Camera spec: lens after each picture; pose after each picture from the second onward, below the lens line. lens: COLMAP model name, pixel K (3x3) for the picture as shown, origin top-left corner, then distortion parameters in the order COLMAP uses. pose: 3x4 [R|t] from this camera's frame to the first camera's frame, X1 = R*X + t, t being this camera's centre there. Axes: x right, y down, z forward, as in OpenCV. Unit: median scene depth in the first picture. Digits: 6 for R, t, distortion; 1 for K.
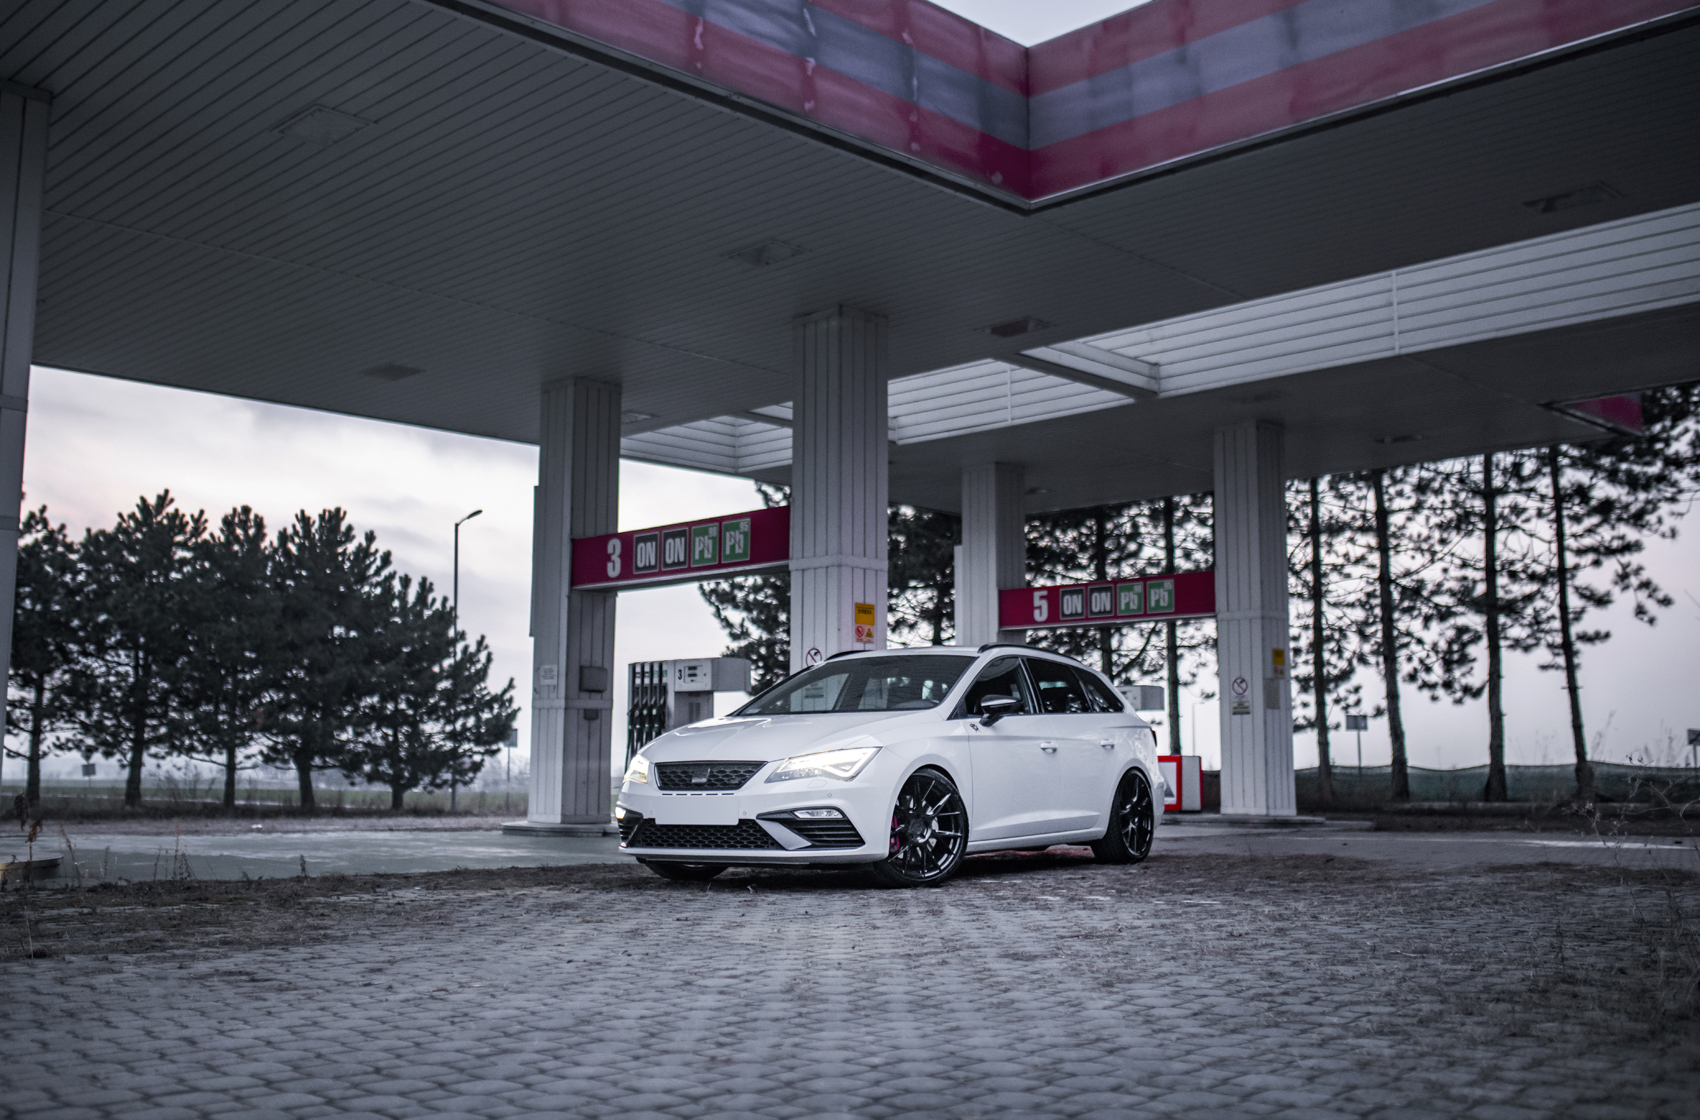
lens RADIAL K [[1703.1, 0, 850.0], [0, 1703.1, 560.0], [0, 0, 1]] dist [-0.019485, 0.020372]
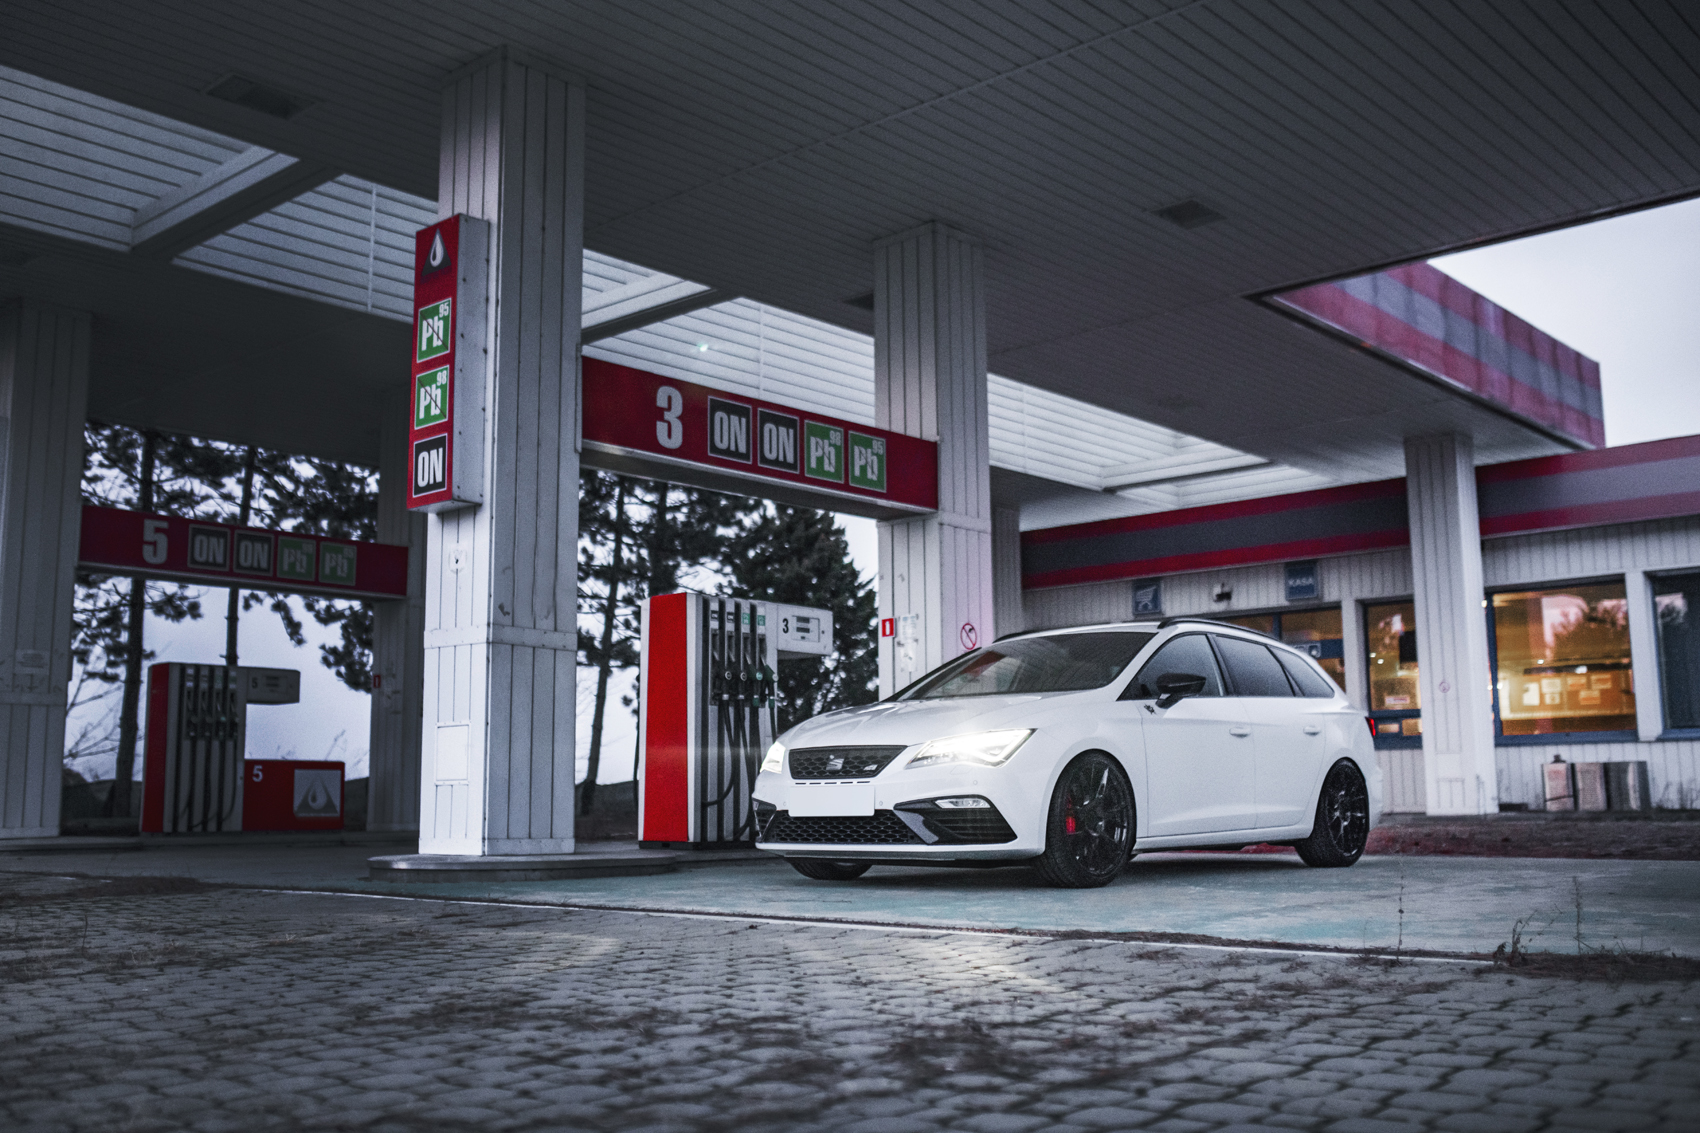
lens RADIAL K [[1648.5, 0, 843.9], [0, 1648.5, 540.0], [0, 0, 1]] dist [-0.061564, -0.002542]
pose [[-0.052308, 0.155837, 0.986397, -0.718658], [-0.113541, 0.980416, -0.160913, 0.130180], [-0.992155, -0.120414, -0.033590, 0.950480]]
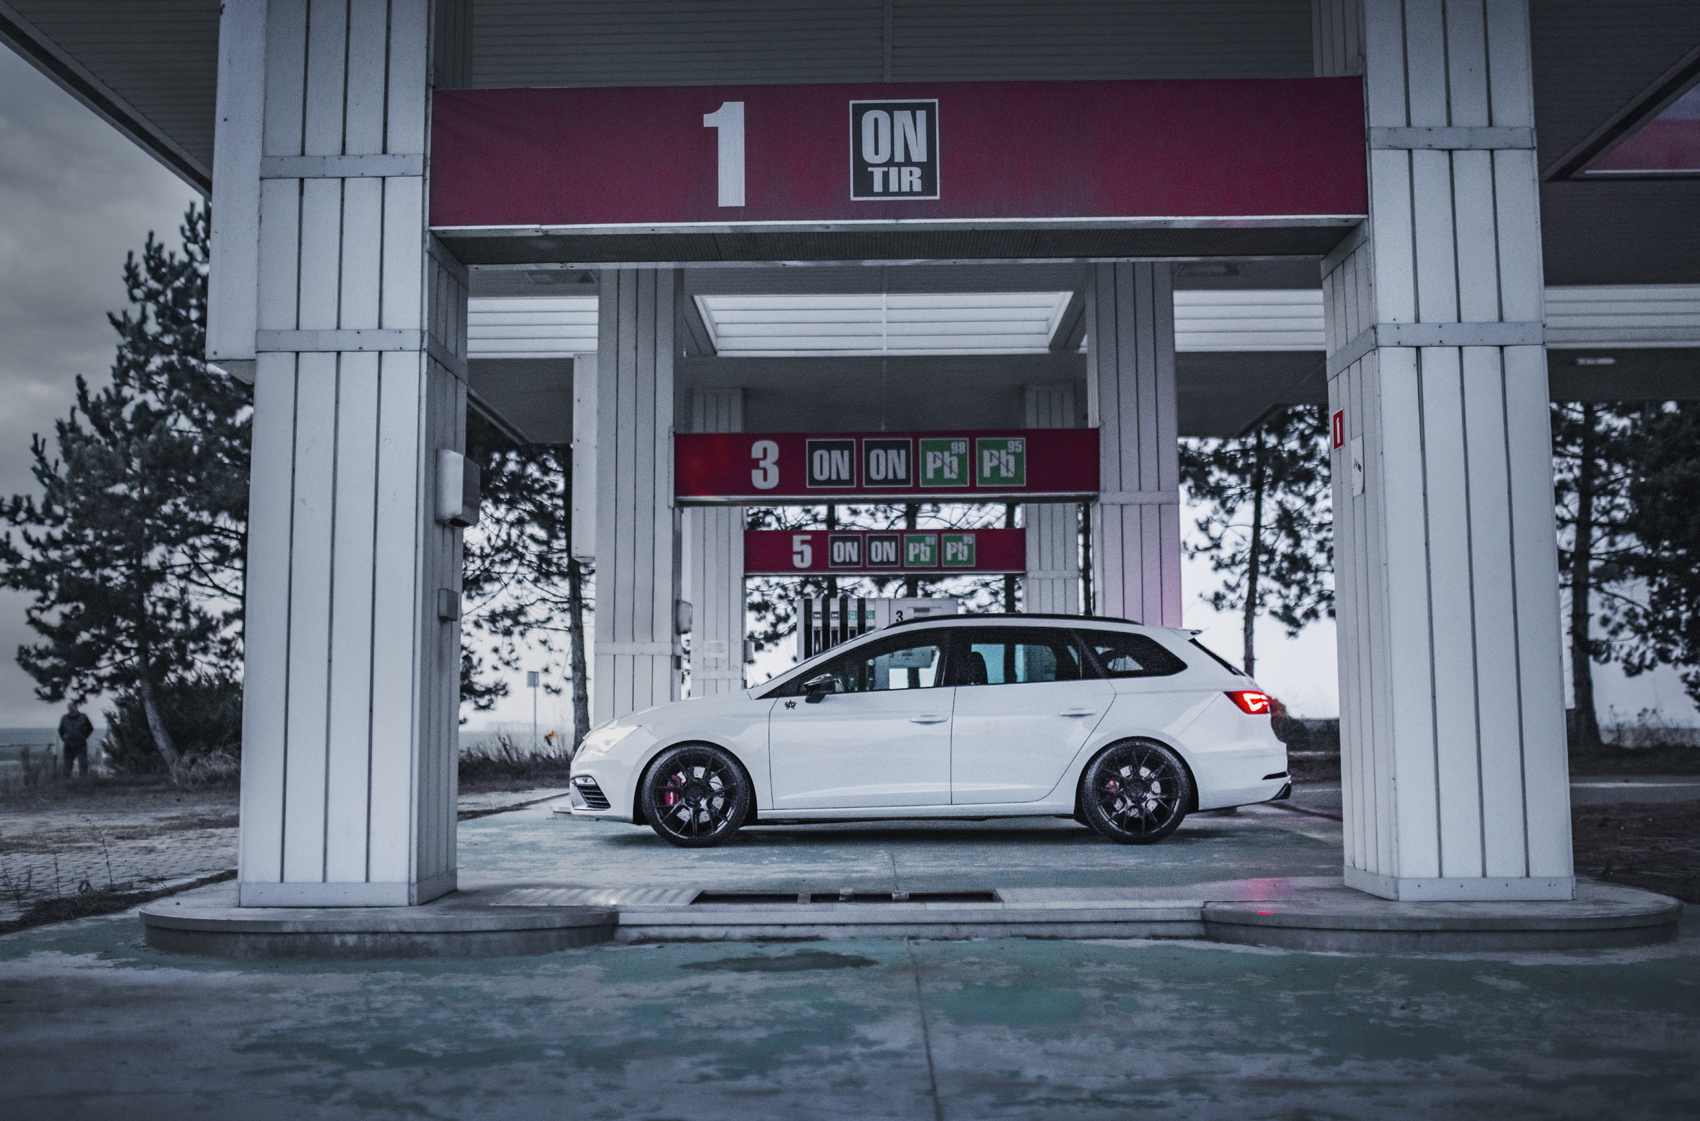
lens RADIAL K [[1703.1, 0, 850.0], [0, 1703.1, 560.5], [0, 0, 1]] dist [-0.019485, 0.020372]
pose [[0.720140, 0.055463, 0.691609, -0.649119], [-0.073396, 0.997297, -0.003554, 0.042681], [-0.689936, -0.048202, 0.722264, 0.403734]]
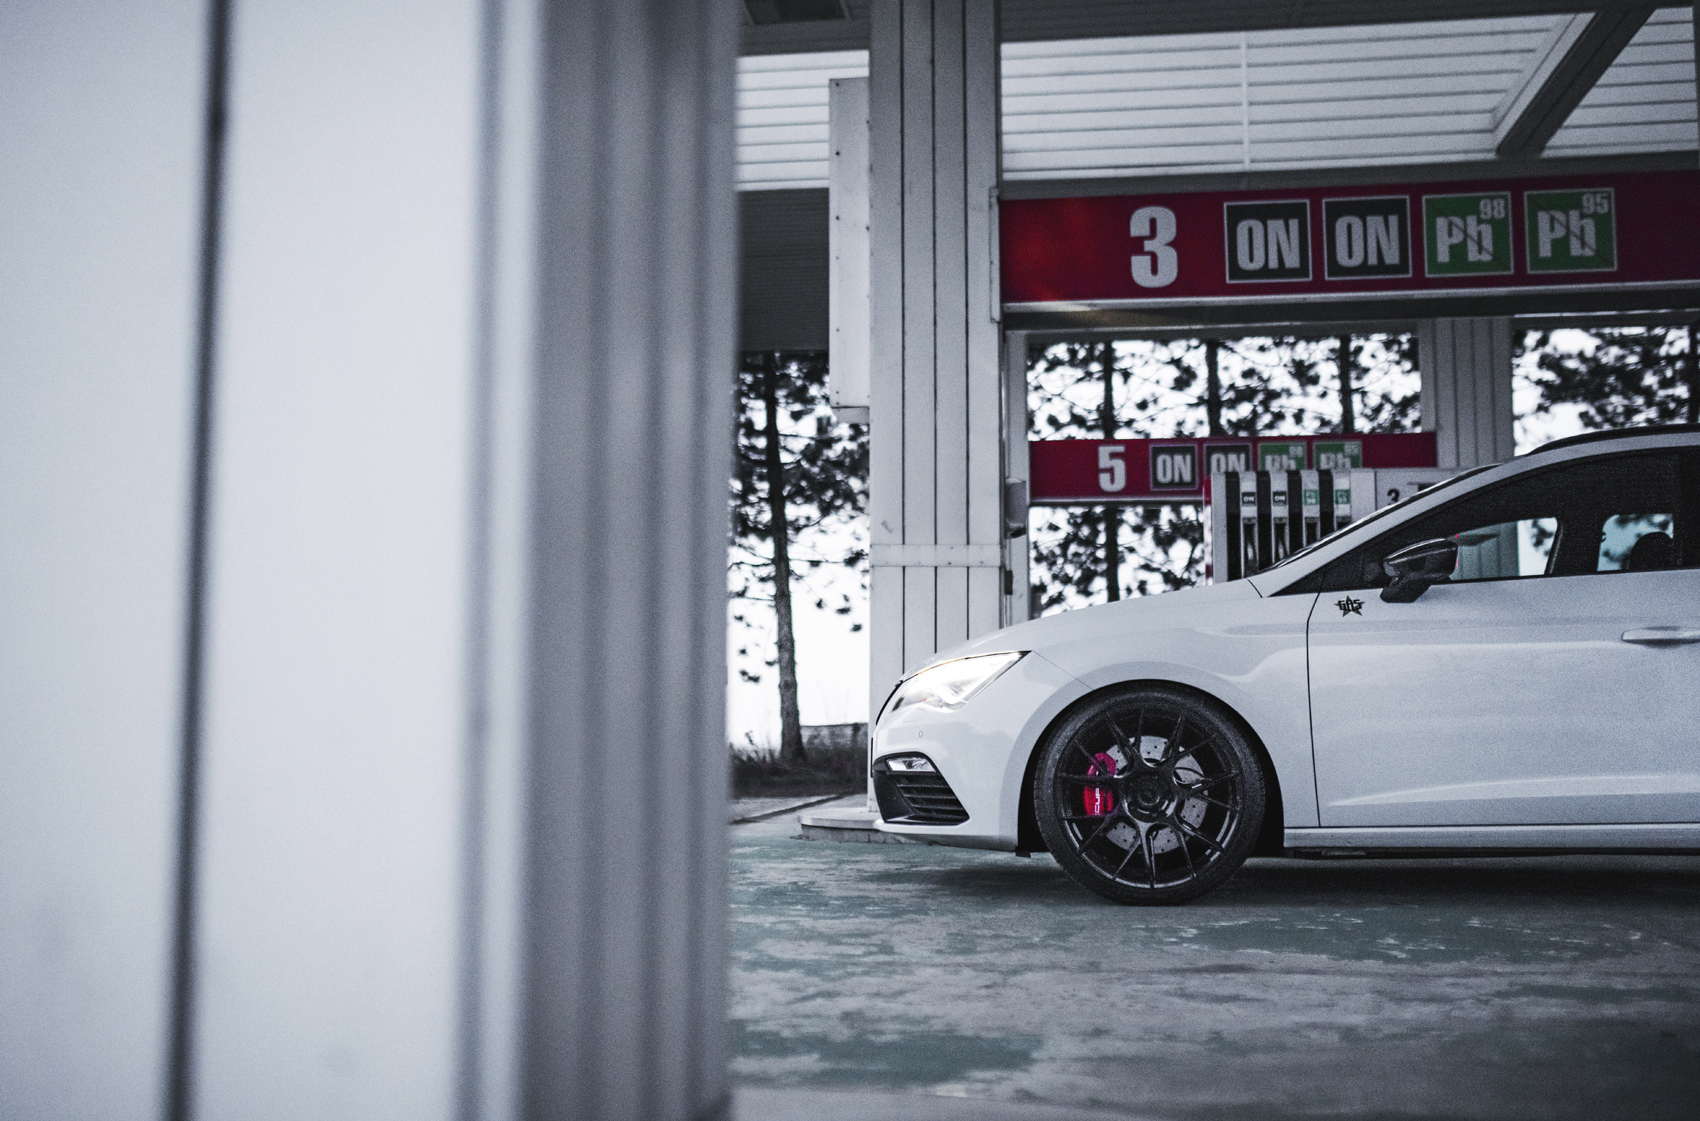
lens RADIAL K [[1785.1, 0, 791.6], [0, 1785.1, 555.7], [0, 0, 1]] dist [-0.029979, 0.031053]
pose [[0.806397, 0.058001, 0.588523, -0.498625], [-0.069801, 0.997557, -0.002671, 0.090948], [-0.587241, -0.038925, 0.808476, 0.660361]]
